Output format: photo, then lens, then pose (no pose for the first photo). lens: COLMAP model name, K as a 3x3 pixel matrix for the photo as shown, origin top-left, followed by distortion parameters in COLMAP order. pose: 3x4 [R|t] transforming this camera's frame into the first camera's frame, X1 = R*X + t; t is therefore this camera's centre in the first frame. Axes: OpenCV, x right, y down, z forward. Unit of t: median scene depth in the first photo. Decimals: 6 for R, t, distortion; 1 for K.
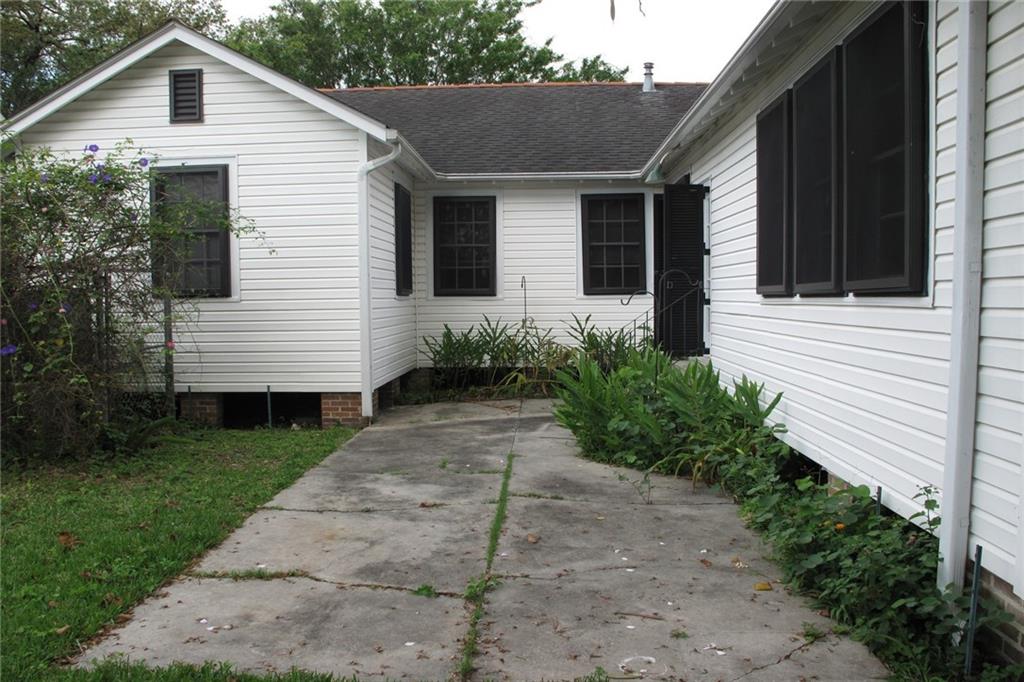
lens RADIAL K [[872.3, 0, 511.8], [0, 872.3, 339.8], [0, 0, 1]] dist [0.058717, 0.003345]
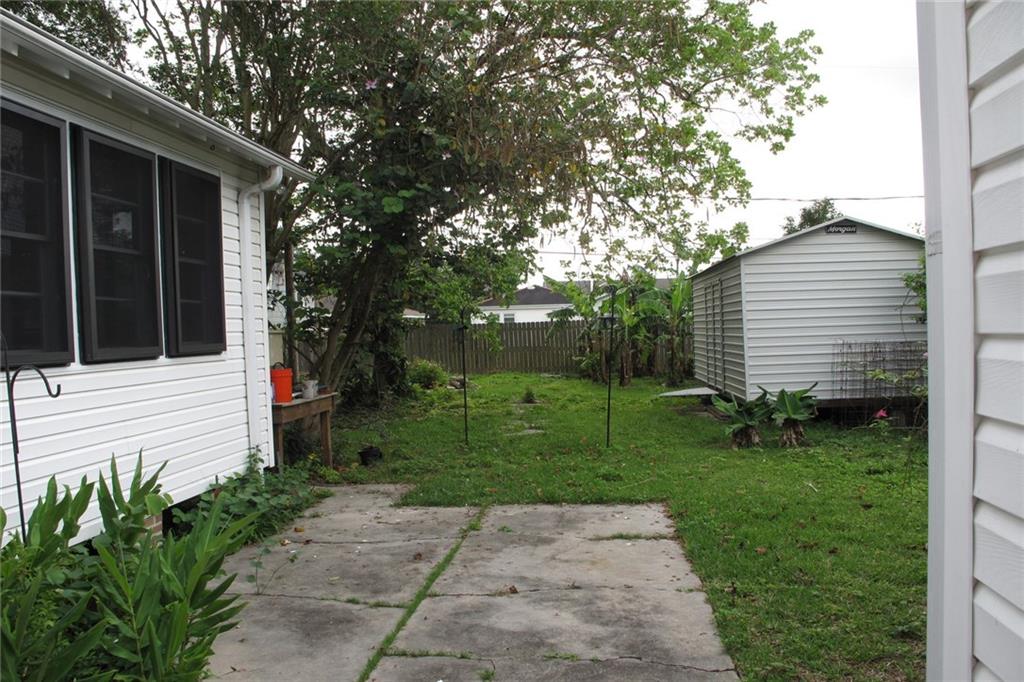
lens RADIAL K [[872.3, 0, 512.1], [0, 872.3, 343.4], [0, 0, 1]] dist [0.058717, 0.003345]
pose [[-0.996947, 0.038041, 0.068188, -0.192303], [0.042724, 0.996730, 0.068591, -0.131904], [-0.065355, 0.071295, -0.995312, 2.115309]]
